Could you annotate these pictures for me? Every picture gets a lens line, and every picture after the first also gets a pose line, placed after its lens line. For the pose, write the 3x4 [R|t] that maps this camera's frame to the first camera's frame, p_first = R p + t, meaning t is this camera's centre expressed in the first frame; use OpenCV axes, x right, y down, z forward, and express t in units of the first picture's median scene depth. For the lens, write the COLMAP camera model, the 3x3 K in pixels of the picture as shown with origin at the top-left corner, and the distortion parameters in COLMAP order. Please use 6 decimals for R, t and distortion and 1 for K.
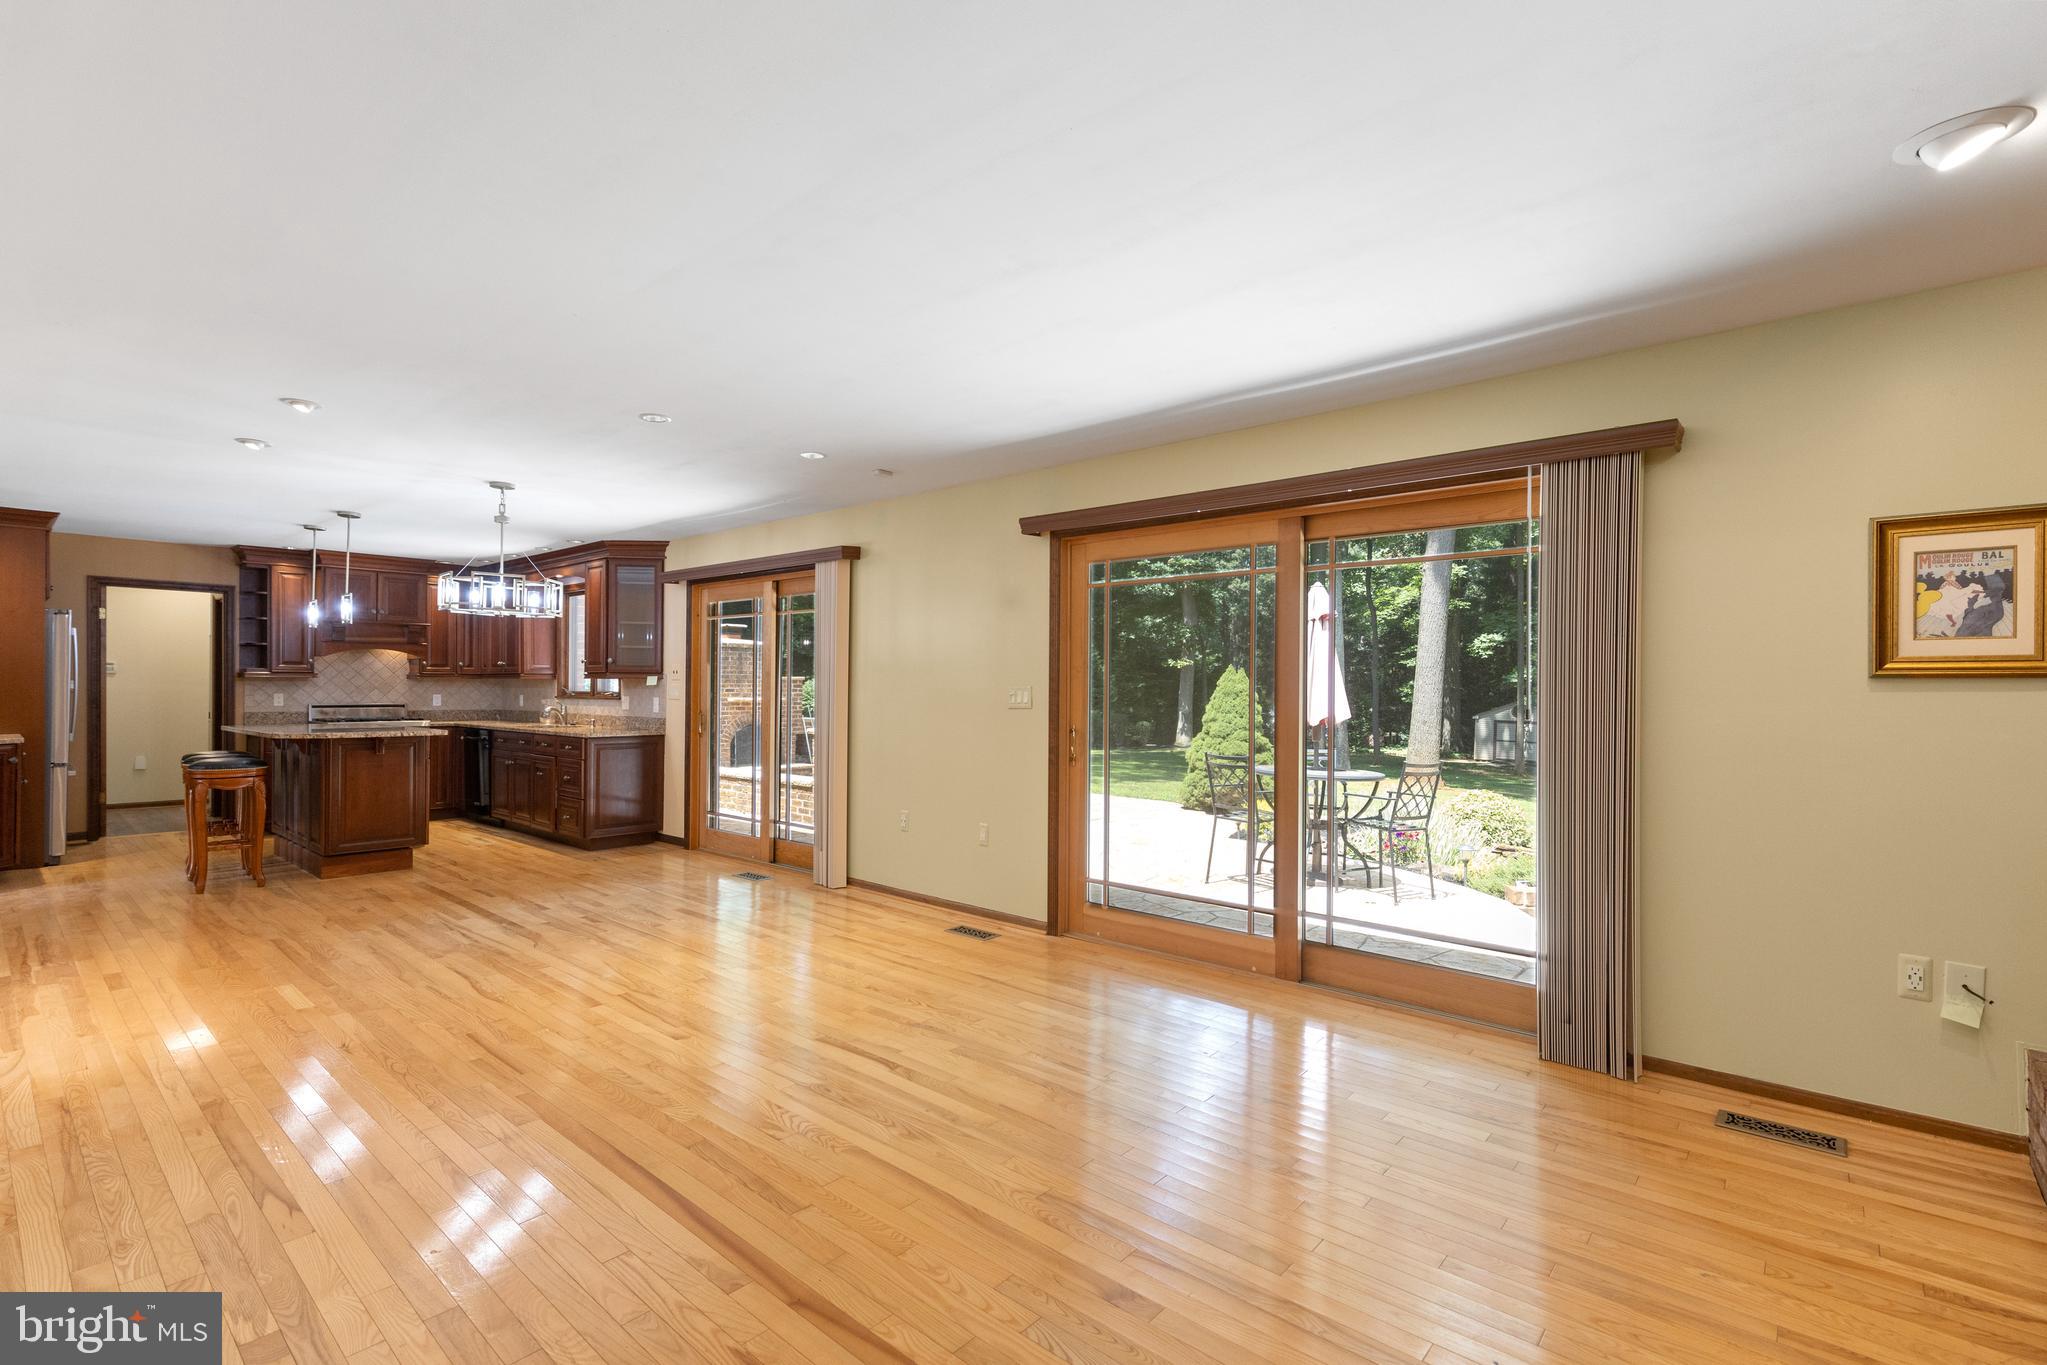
lens RADIAL K [[921.7, 0, 1054.1], [0, 921.7, 698.7], [0, 0, 1]] dist [0.007102, -0.001608]
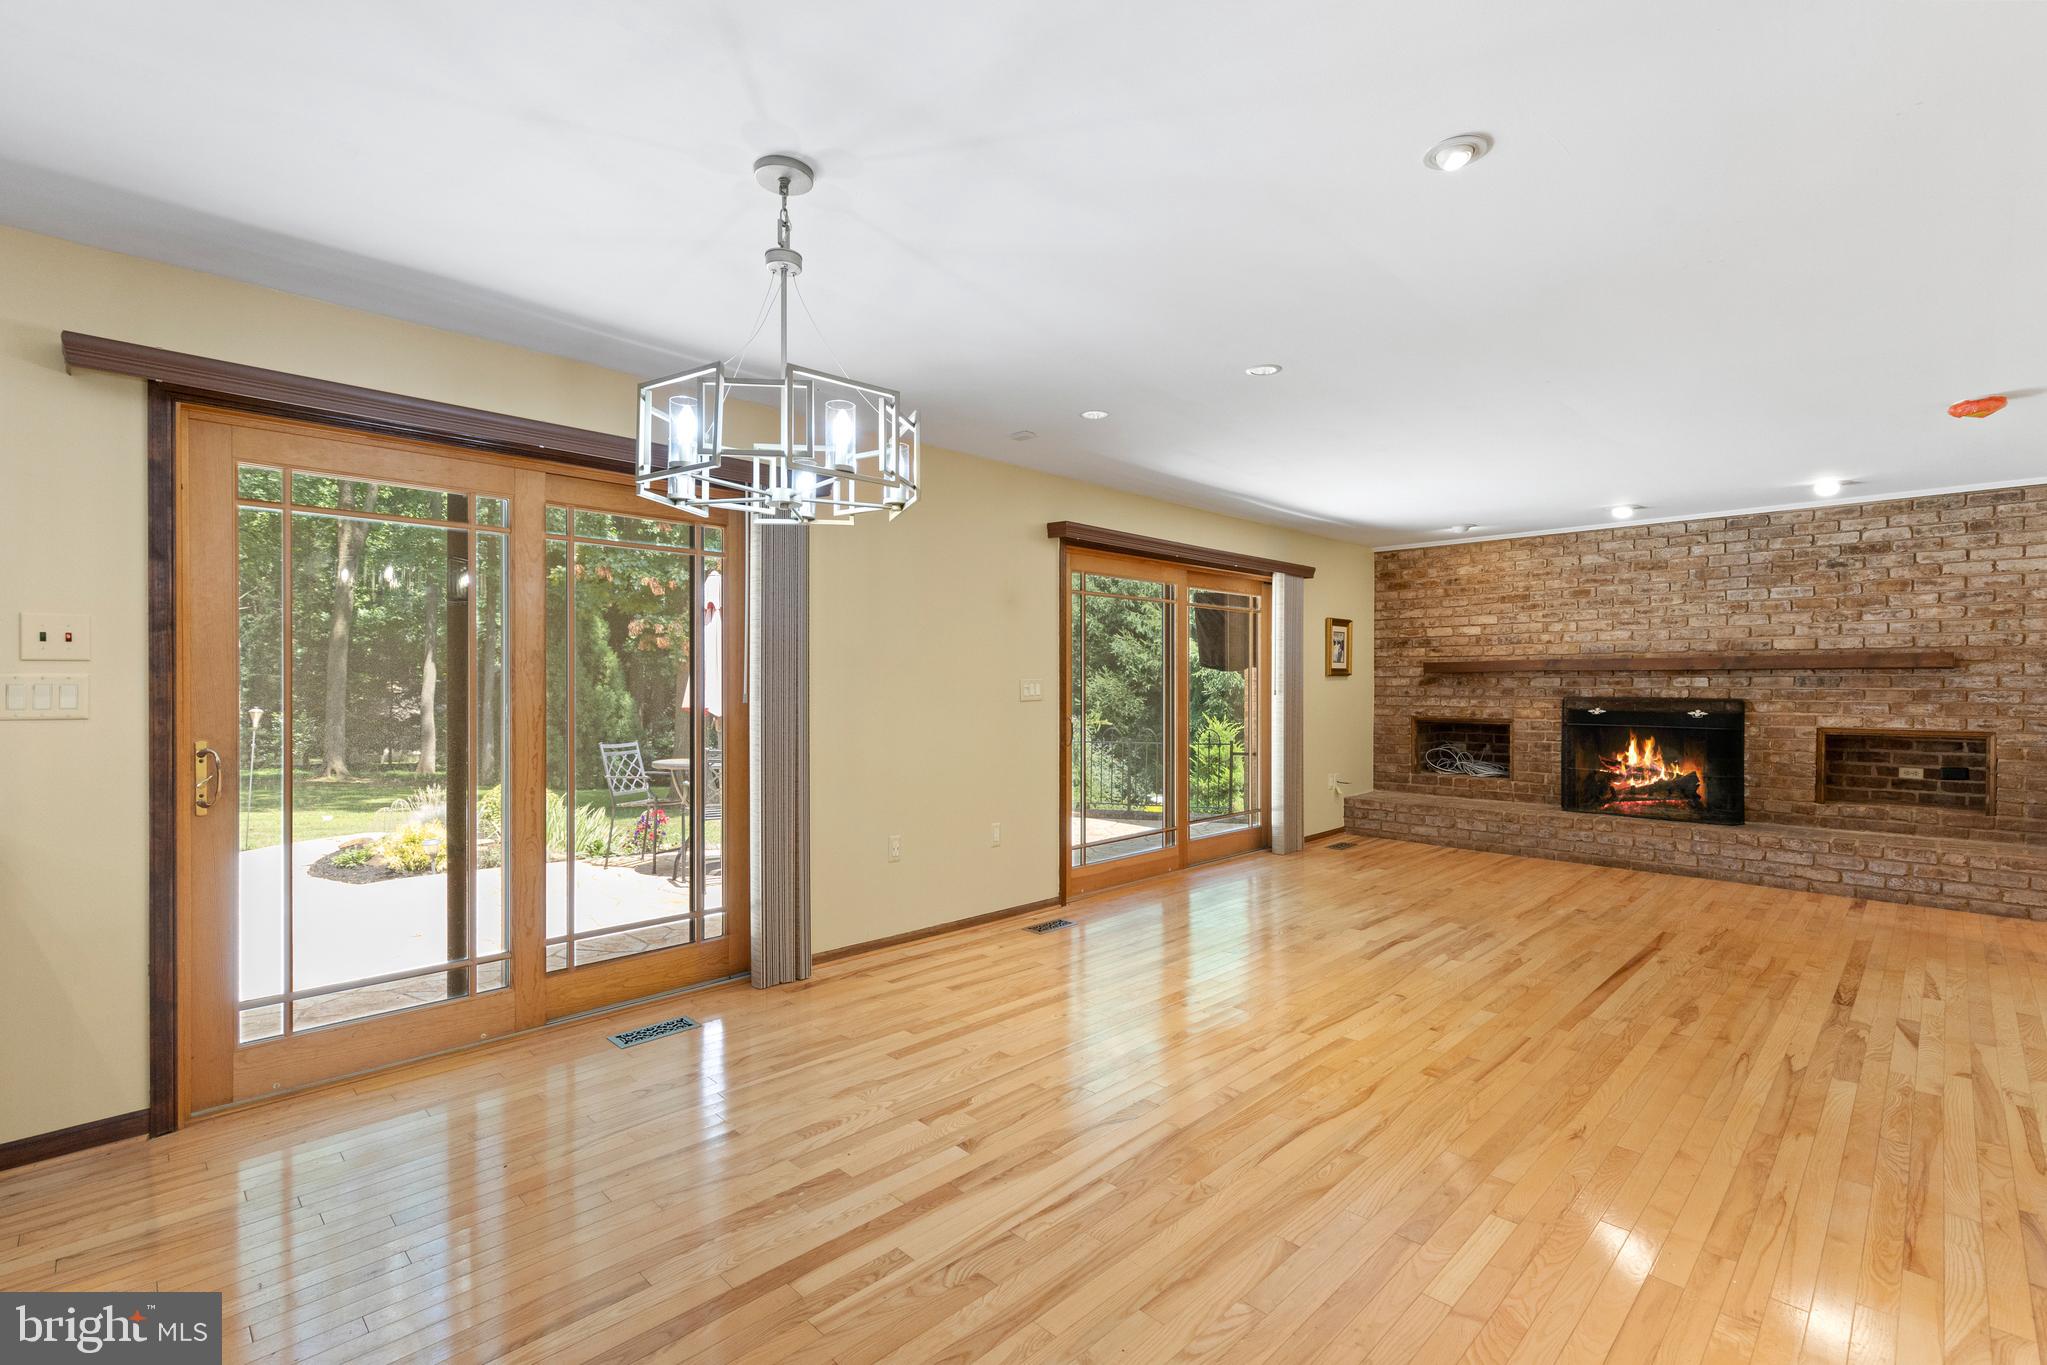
lens RADIAL K [[921.7, 0, 1020.6], [0, 921.7, 678.6], [0, 0, 1]] dist [0.007102, -0.001608]
pose [[0.085508, -0.007704, 0.996308, -1.265249], [0.007770, 0.999945, 0.007065, -0.021300], [-0.996307, 0.007137, 0.085564, 1.113821]]
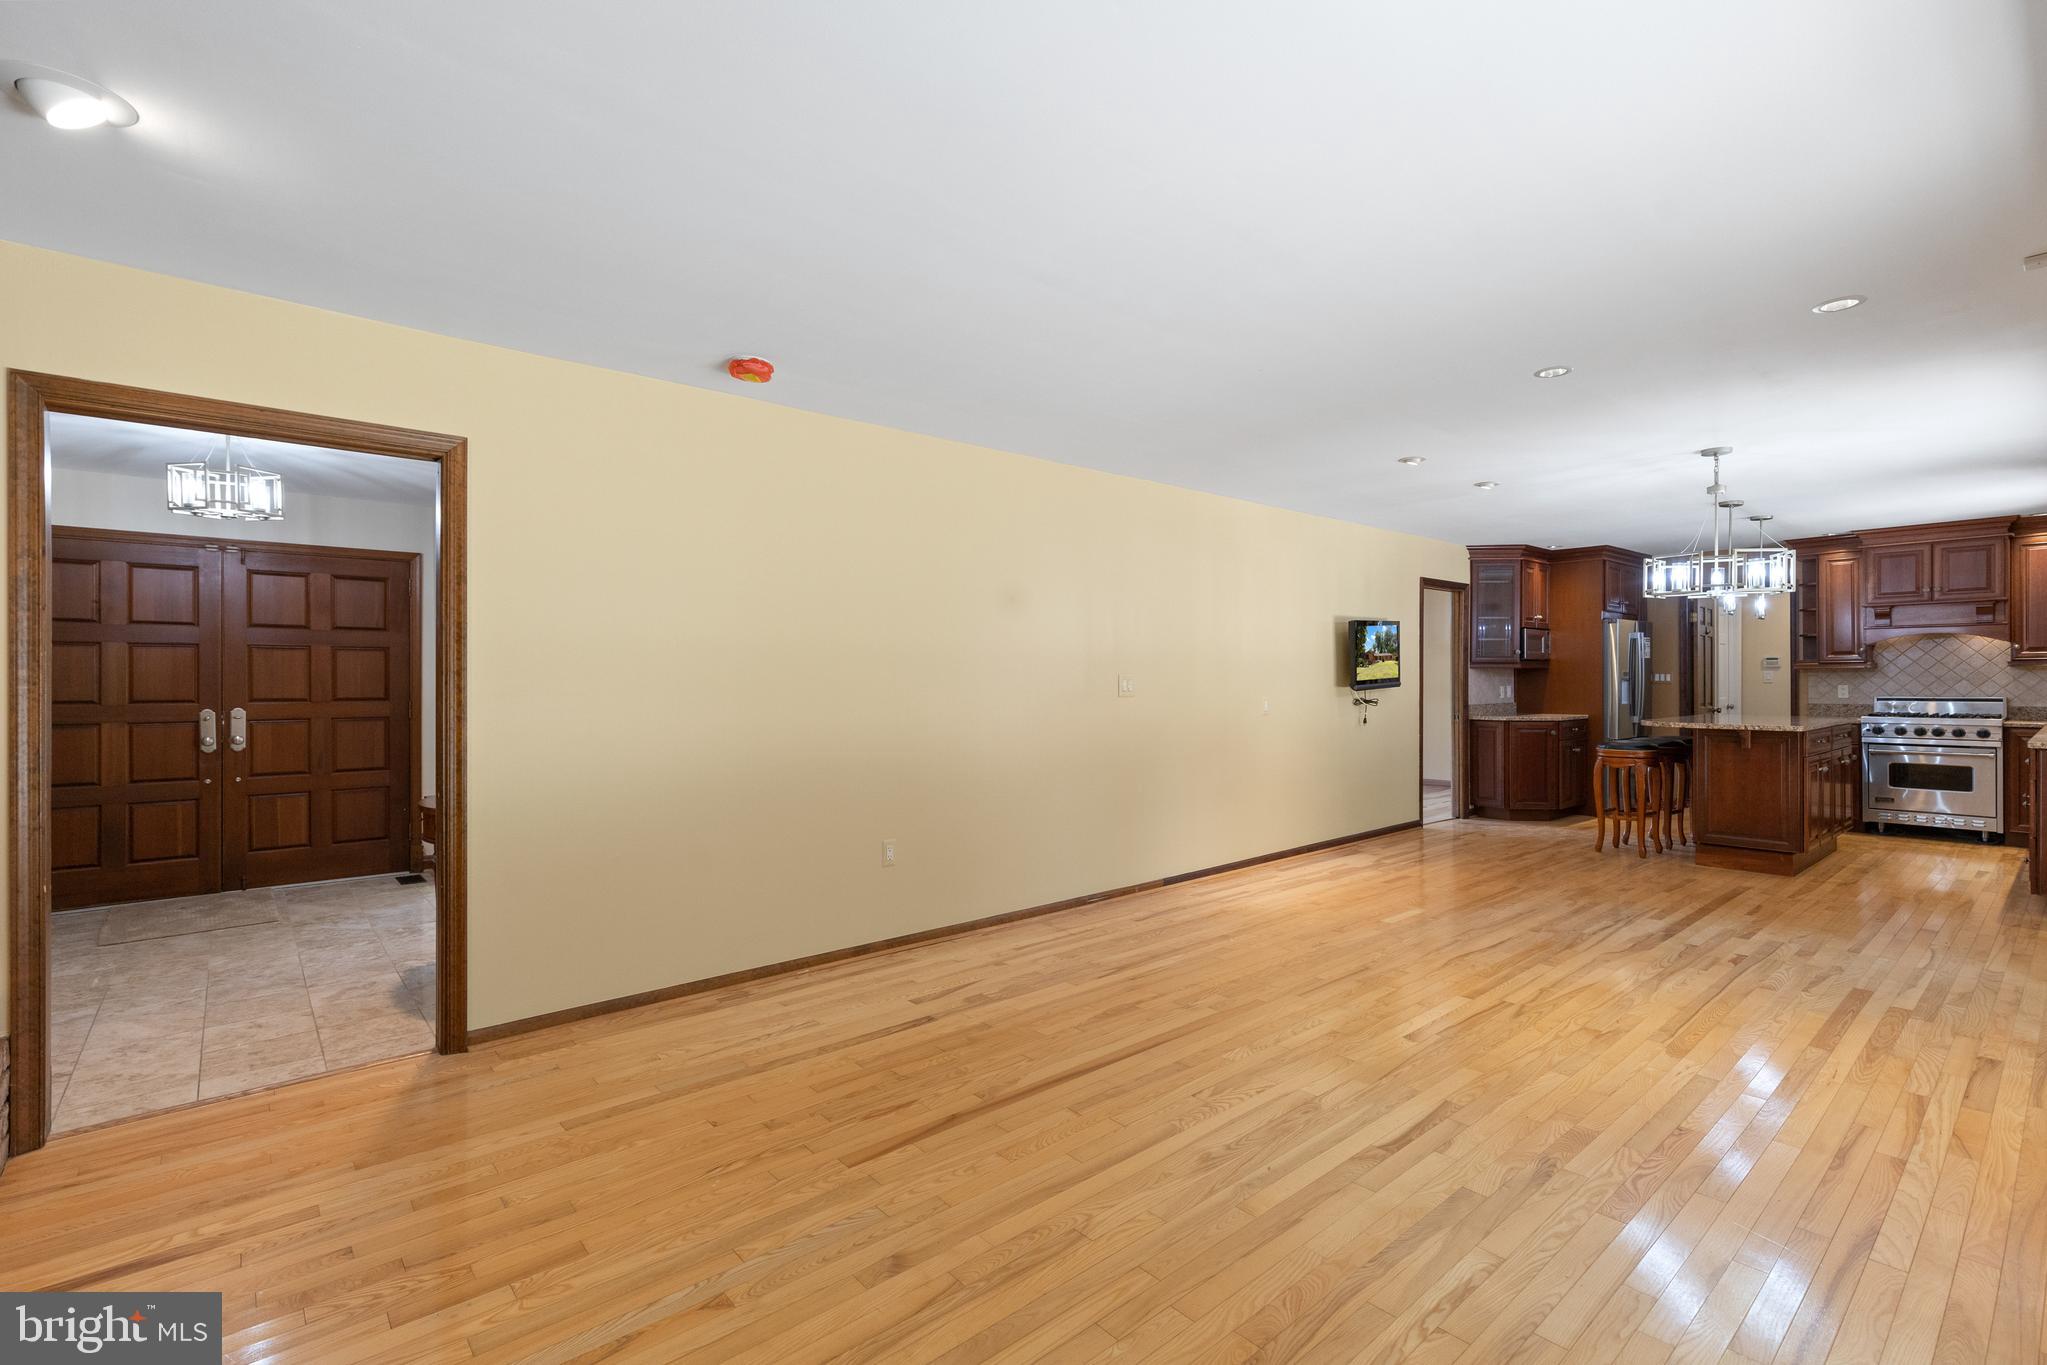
lens RADIAL K [[921.7, 0, 1015.3], [0, 921.7, 674.9], [0, 0, 1]] dist [0.007102, -0.001608]
pose [[-0.163942, -0.012070, -0.986396, 0.508352], [-0.007327, 0.999912, -0.011017, 0.001254], [0.986443, 0.005421, -0.164016, 0.615440]]
